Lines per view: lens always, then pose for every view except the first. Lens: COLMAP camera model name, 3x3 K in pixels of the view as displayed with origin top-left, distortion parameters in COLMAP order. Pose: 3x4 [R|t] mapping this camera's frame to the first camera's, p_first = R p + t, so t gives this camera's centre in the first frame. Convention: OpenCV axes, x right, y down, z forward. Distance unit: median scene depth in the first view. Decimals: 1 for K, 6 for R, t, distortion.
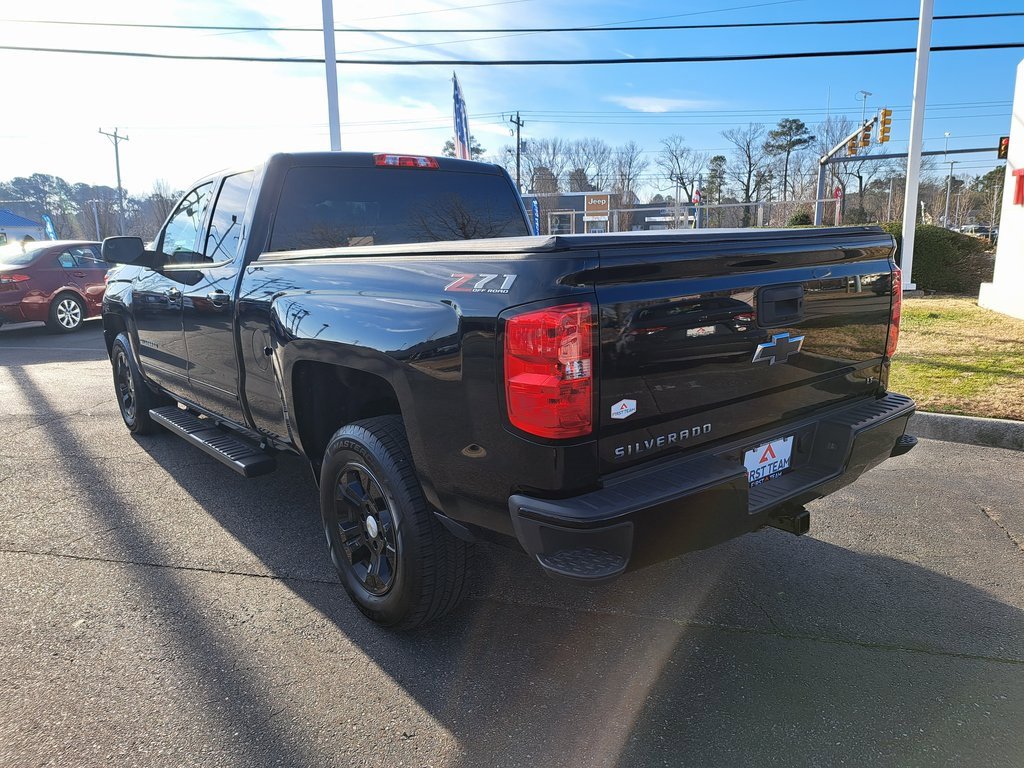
lens RADIAL K [[728.6, 0, 530.1], [0, 728.6, 396.2], [0, 0, 1]] dist [0.037408, -0.025217]
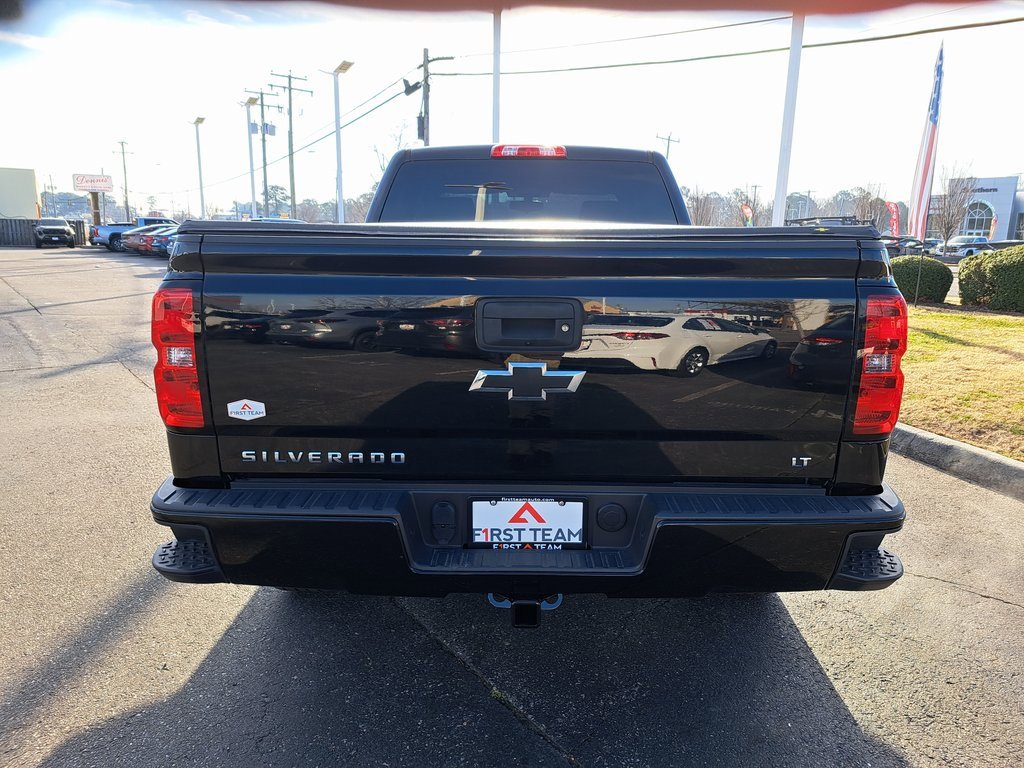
lens RADIAL K [[728.6, 0, 519.9], [0, 728.6, 380.8], [0, 0, 1]] dist [0.037408, -0.025217]
pose [[0.772050, 0.157157, -0.615825, 0.477869], [-0.163436, 0.985453, 0.046588, -0.059163], [0.614188, 0.064680, 0.786504, 0.233531]]
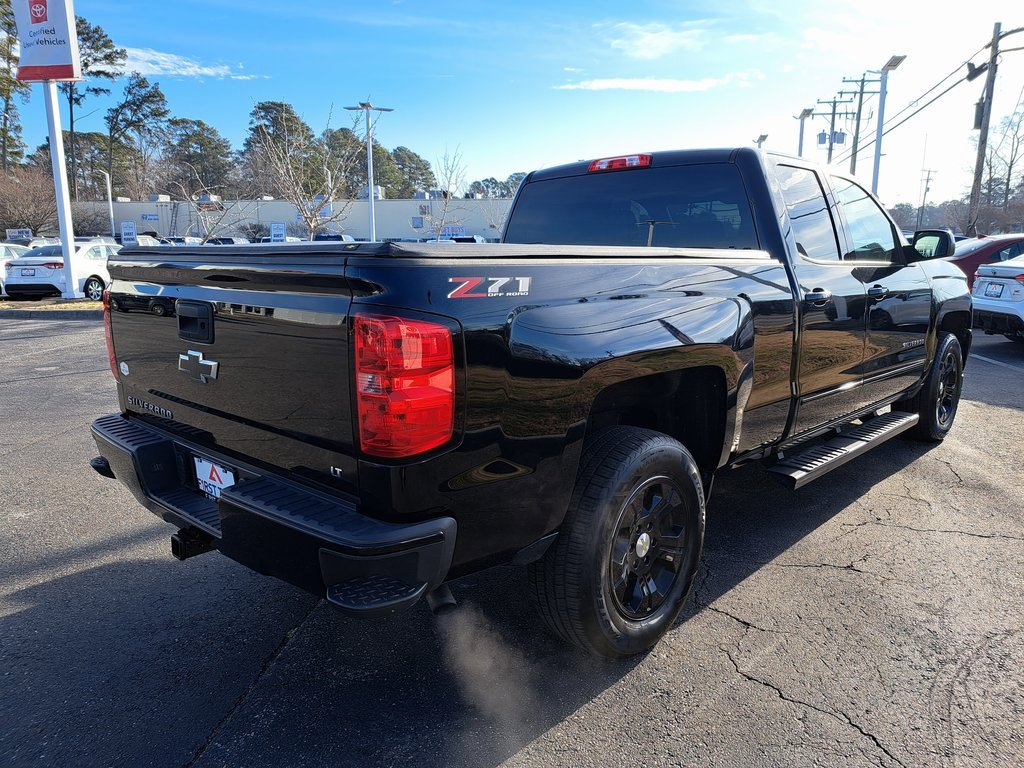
lens RADIAL K [[728.6, 0, 520.2], [0, 728.6, 360.8], [0, 0, 1]] dist [0.037408, -0.025217]
pose [[0.152503, 0.177040, -0.972317, 0.806179], [-0.199180, 0.969143, 0.145222, -0.178489], [0.968024, 0.171519, 0.183059, 0.733941]]
